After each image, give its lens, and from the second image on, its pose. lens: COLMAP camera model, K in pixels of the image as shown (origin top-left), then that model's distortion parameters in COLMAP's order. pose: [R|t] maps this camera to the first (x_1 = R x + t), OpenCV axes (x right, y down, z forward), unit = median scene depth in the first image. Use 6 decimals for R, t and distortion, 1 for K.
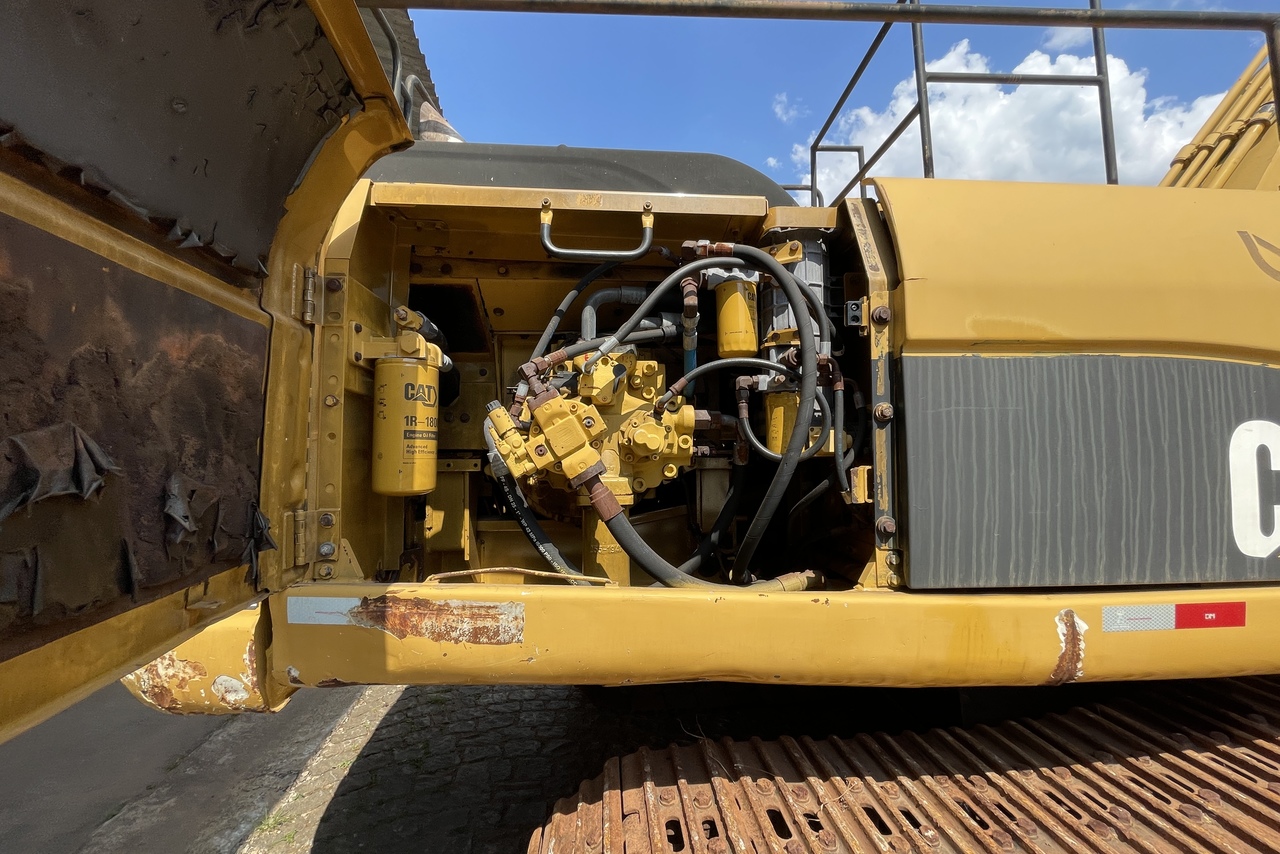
lens RADIAL K [[513.2, 0, 636.1], [0, 513.2, 427.8], [0, 0, 1]] dist [-0.002219, 0.000067]
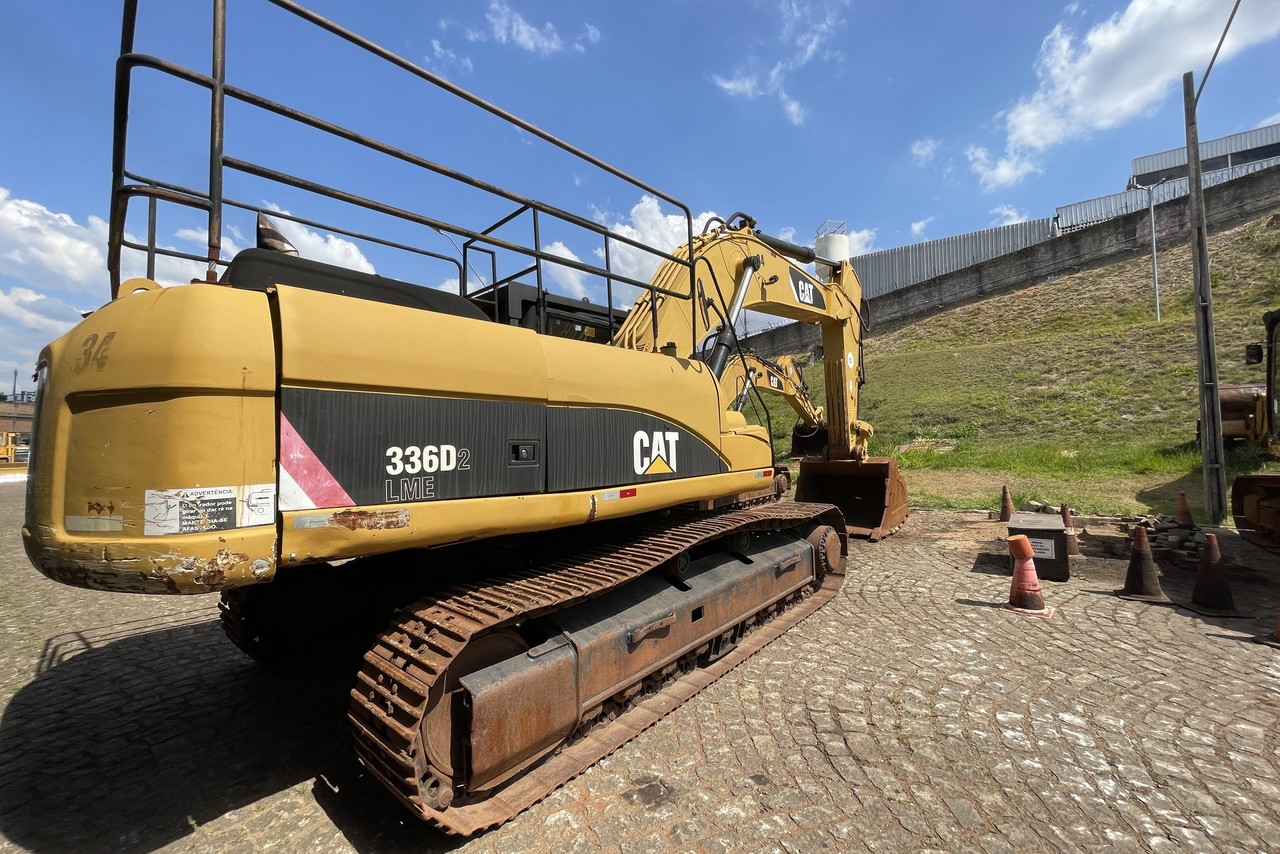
lens RADIAL K [[513.2, 0, 640.6], [0, 513.2, 424.0], [0, 0, 1]] dist [-0.002219, 0.000067]
pose [[0.708609, 0.013853, 0.705466, -1.054881], [-0.007911, 0.999900, -0.011689, -0.019960], [-0.705557, 0.002702, 0.708648, -1.293982]]
